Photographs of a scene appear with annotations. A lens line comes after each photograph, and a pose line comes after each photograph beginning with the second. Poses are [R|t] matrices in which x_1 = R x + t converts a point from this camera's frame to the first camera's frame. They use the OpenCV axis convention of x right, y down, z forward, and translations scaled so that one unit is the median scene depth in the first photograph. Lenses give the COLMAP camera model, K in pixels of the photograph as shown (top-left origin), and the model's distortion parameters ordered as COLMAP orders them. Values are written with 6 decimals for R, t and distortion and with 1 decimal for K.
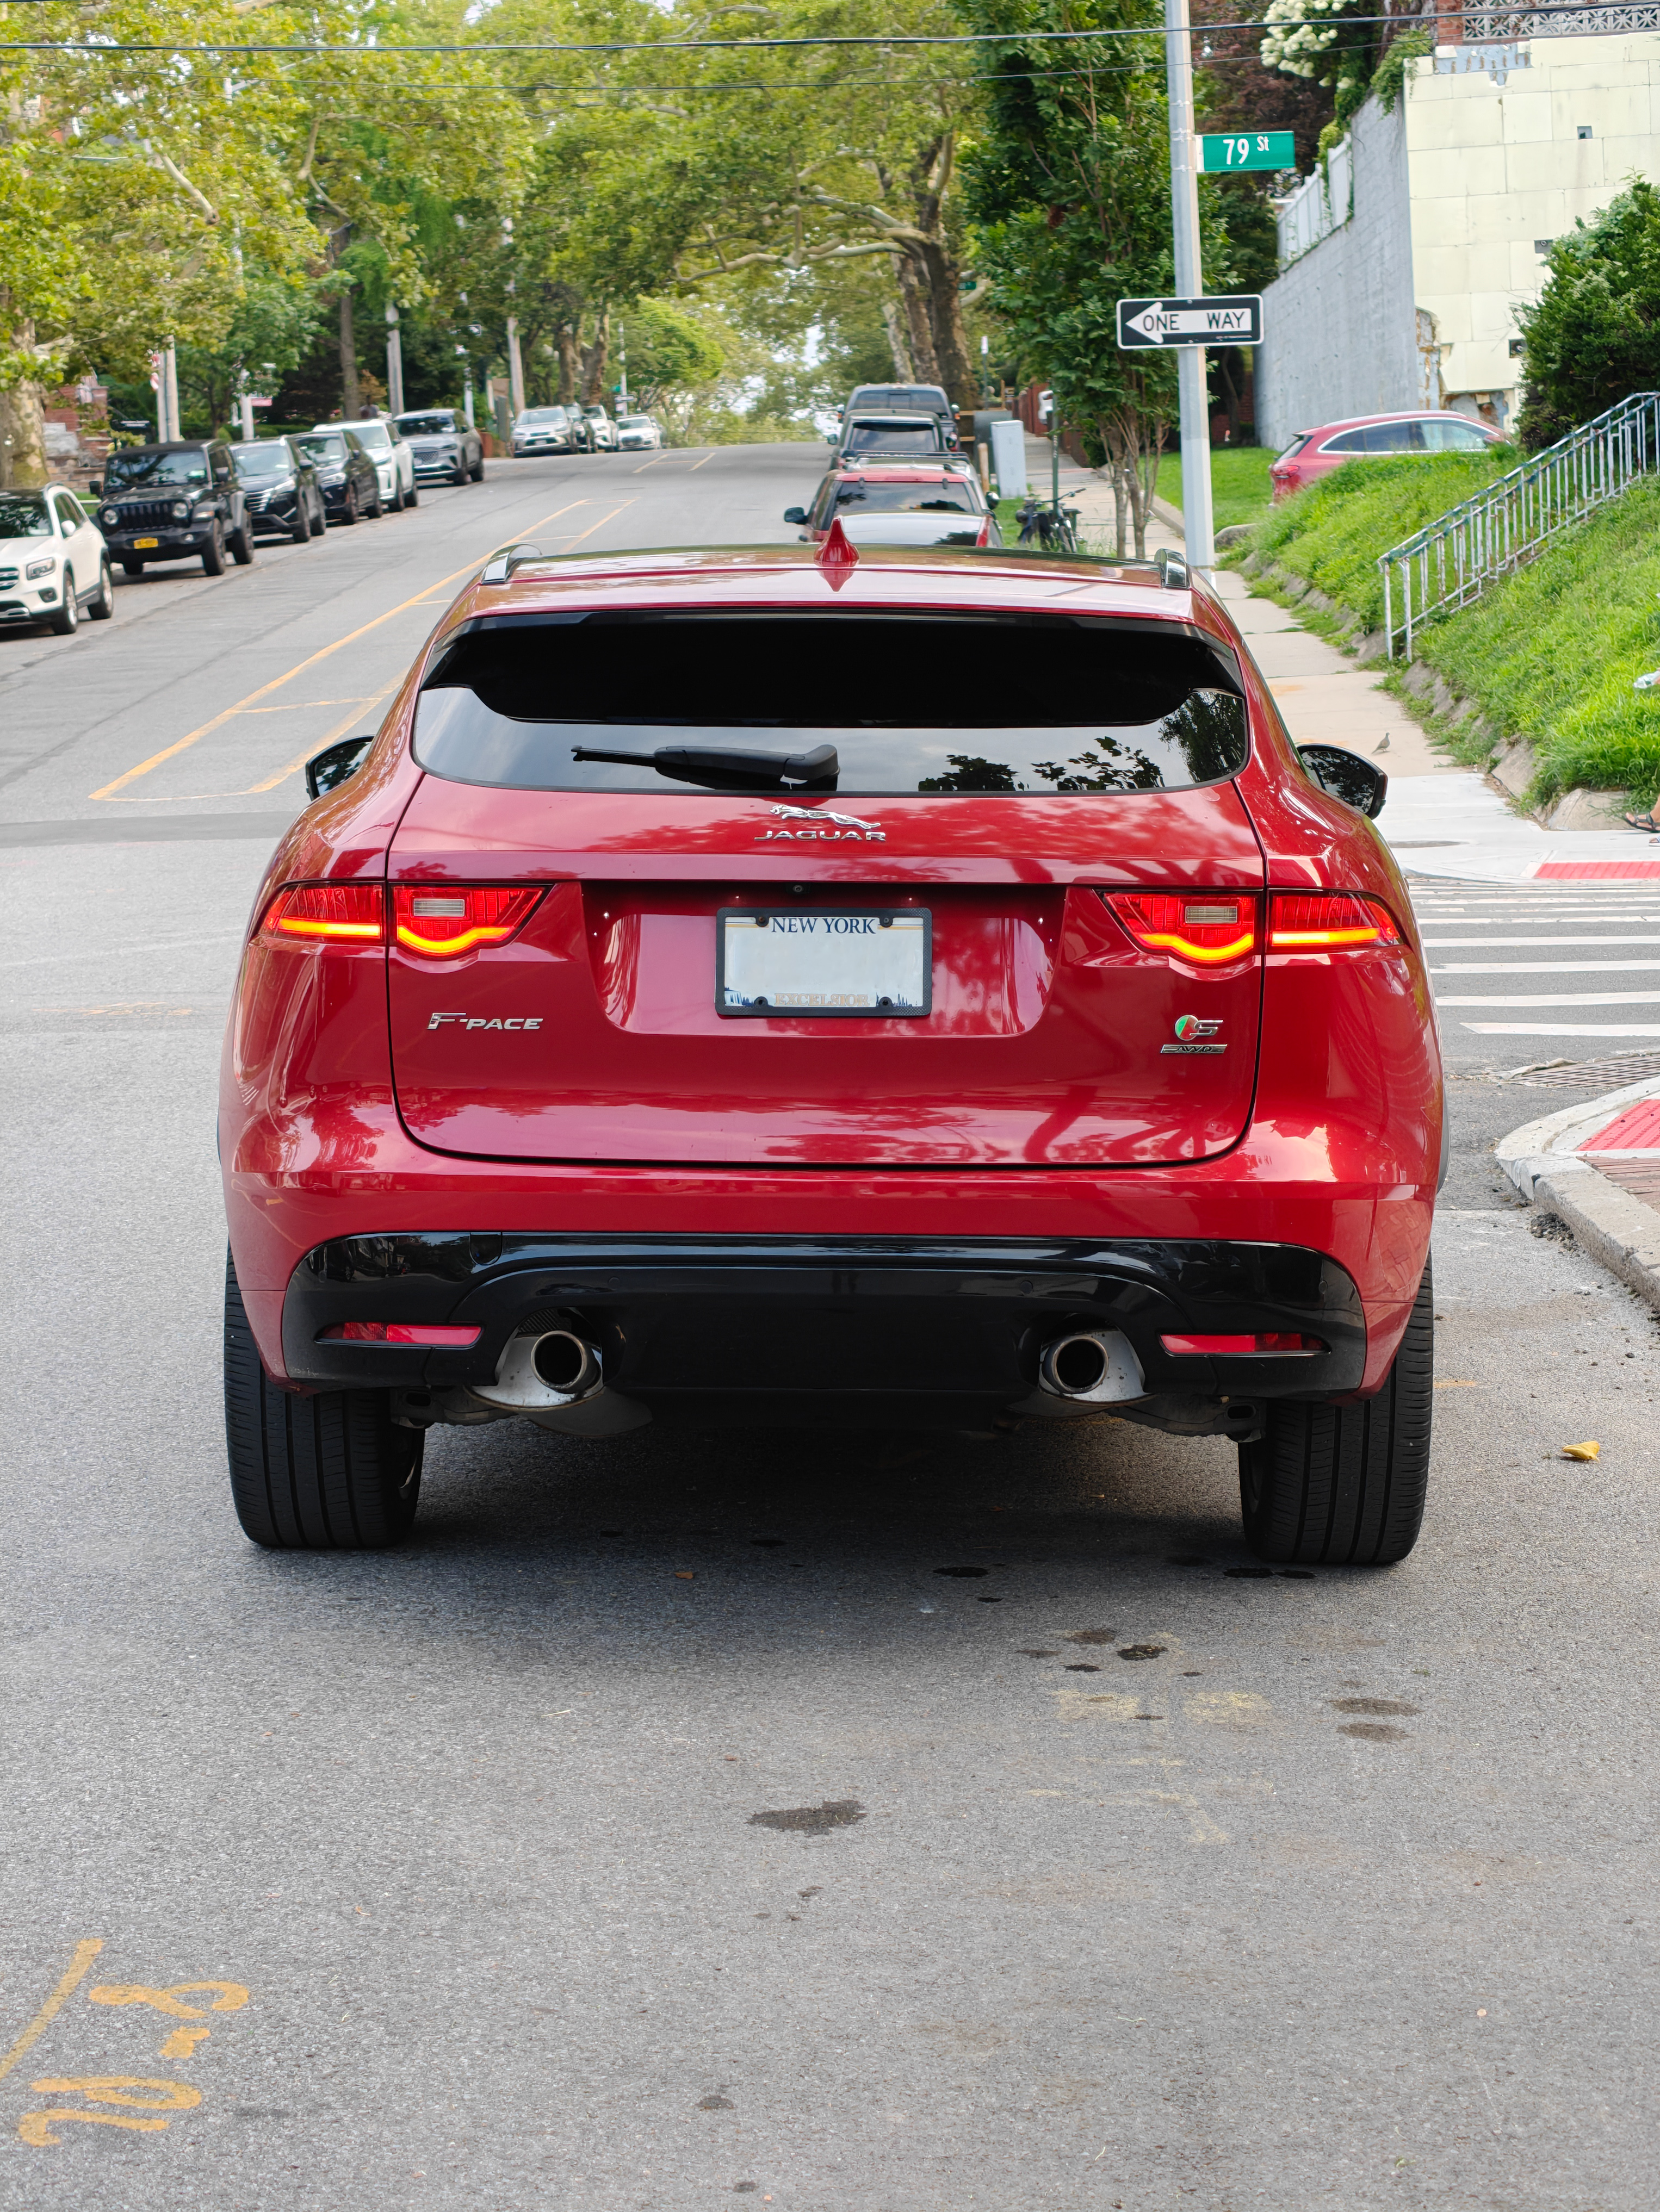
lens RADIAL K [[4669.0, 0, 830.0], [0, 4669.0, 1106.0], [0, 0, 1]] dist [0.012219, 0.395589]
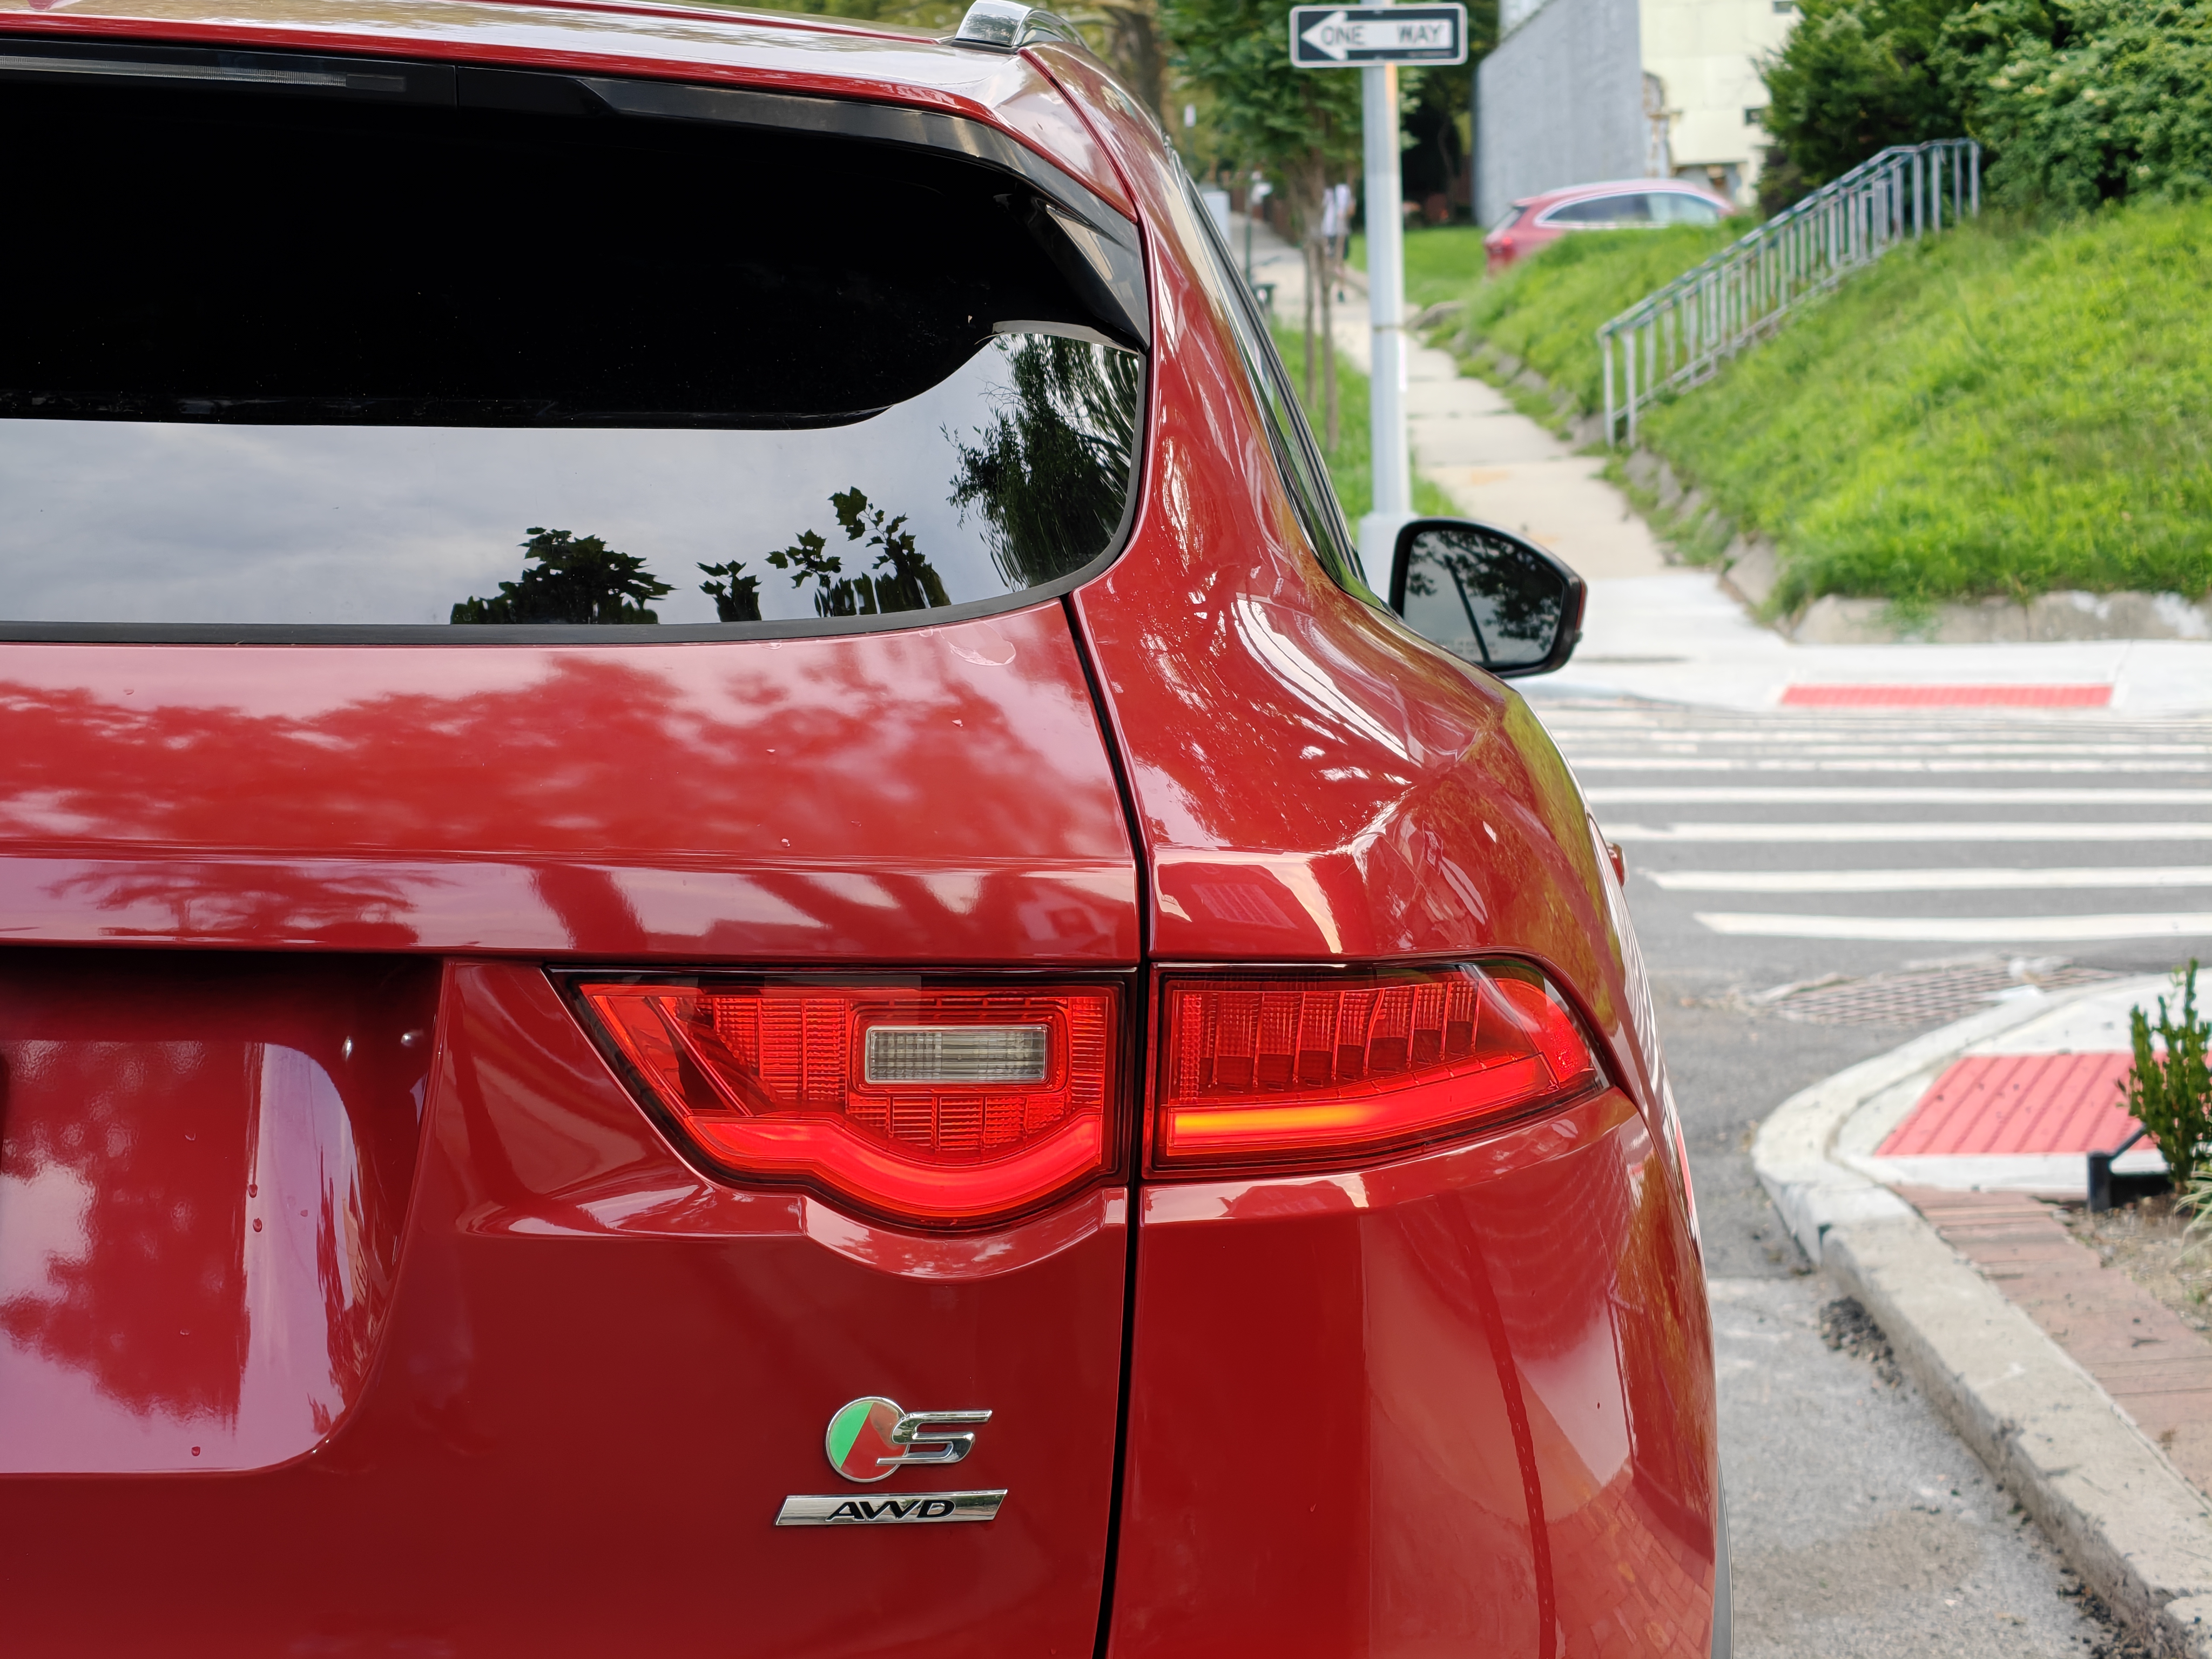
lens RADIAL K [[4668.3, 0, 1106.0], [0, 4668.3, 829.5], [0, 0, 1]] dist [0.012219, 0.395589]
pose [[0.999805, 0.015365, 0.012377, 0.016182], [-0.015185, 0.999780, -0.014482, -0.009488], [-0.012597, 0.014291, 0.999819, 0.130586]]
